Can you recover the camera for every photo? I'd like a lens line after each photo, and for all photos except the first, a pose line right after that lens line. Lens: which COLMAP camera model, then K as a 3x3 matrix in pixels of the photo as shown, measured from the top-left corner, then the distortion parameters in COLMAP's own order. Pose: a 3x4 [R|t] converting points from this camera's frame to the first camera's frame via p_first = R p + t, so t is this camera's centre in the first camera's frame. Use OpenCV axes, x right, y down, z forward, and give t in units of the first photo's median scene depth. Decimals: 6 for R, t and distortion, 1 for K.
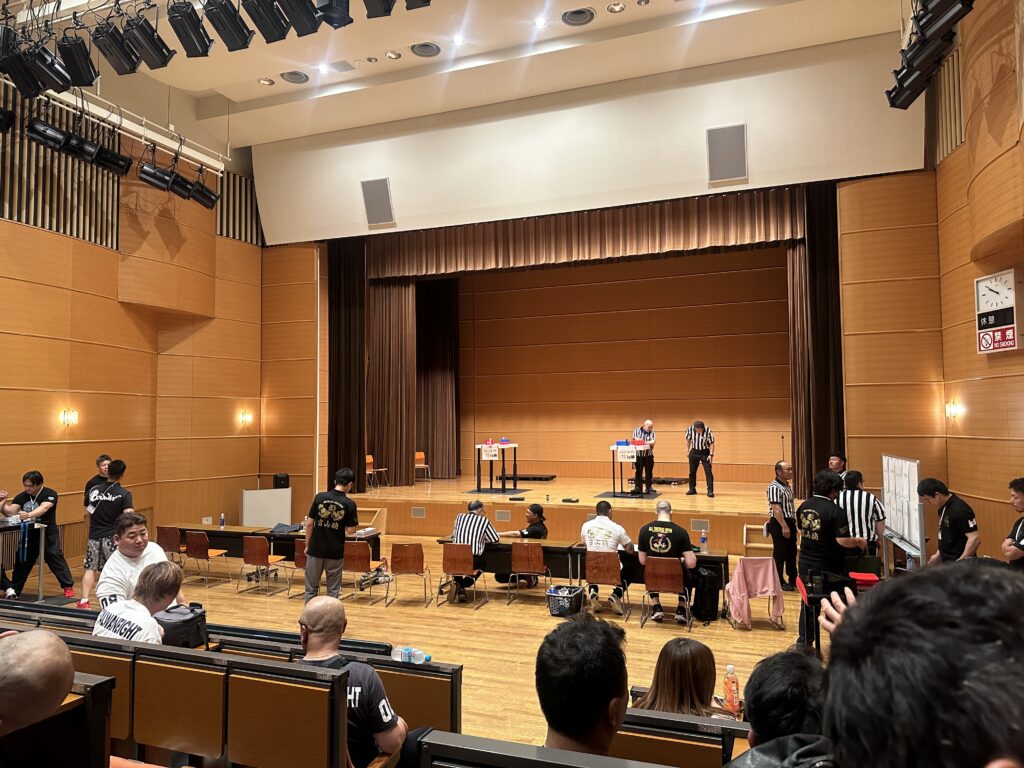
lens RADIAL K [[740.6, 0, 512.0], [0, 740.6, 384.0], [0, 0, 1]] dist [-0.003379, -0.005626]
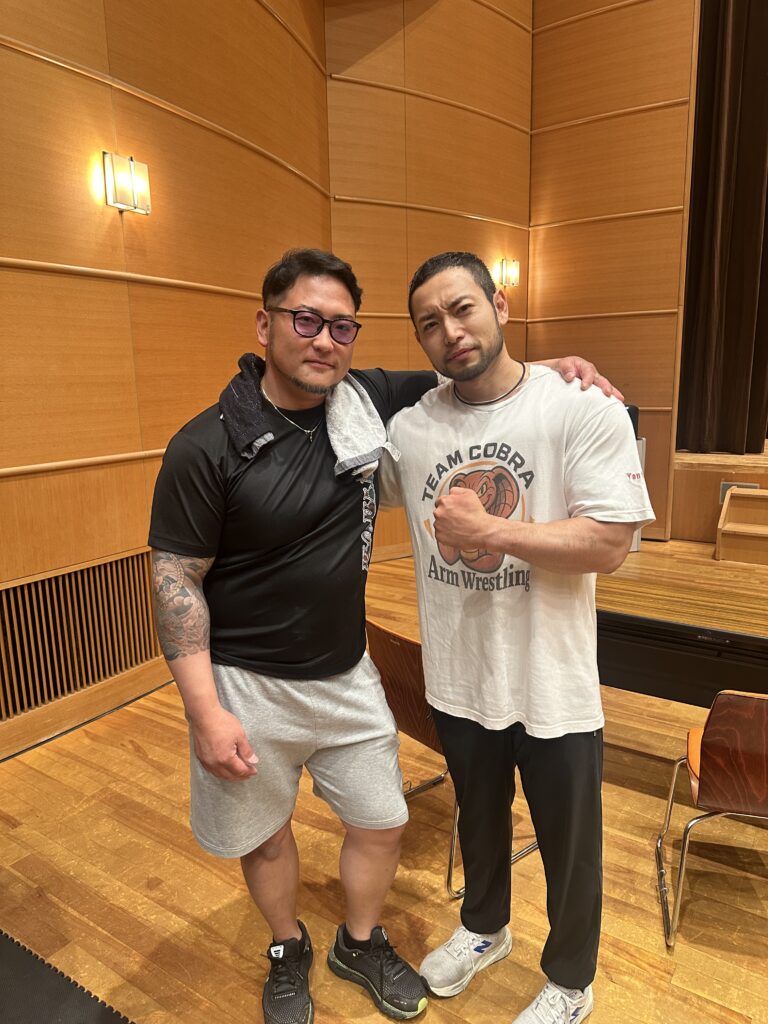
lens RADIAL K [[740.6, 0, 401.0], [0, 740.6, 527.9], [0, 0, 1]] dist [-0.003379, -0.005626]
pose [[0.976146, 0.035691, -0.214160, -0.402448], [0.020217, 0.967168, 0.253332, 0.099602], [0.216170, -0.251619, 0.943376, 0.678629]]
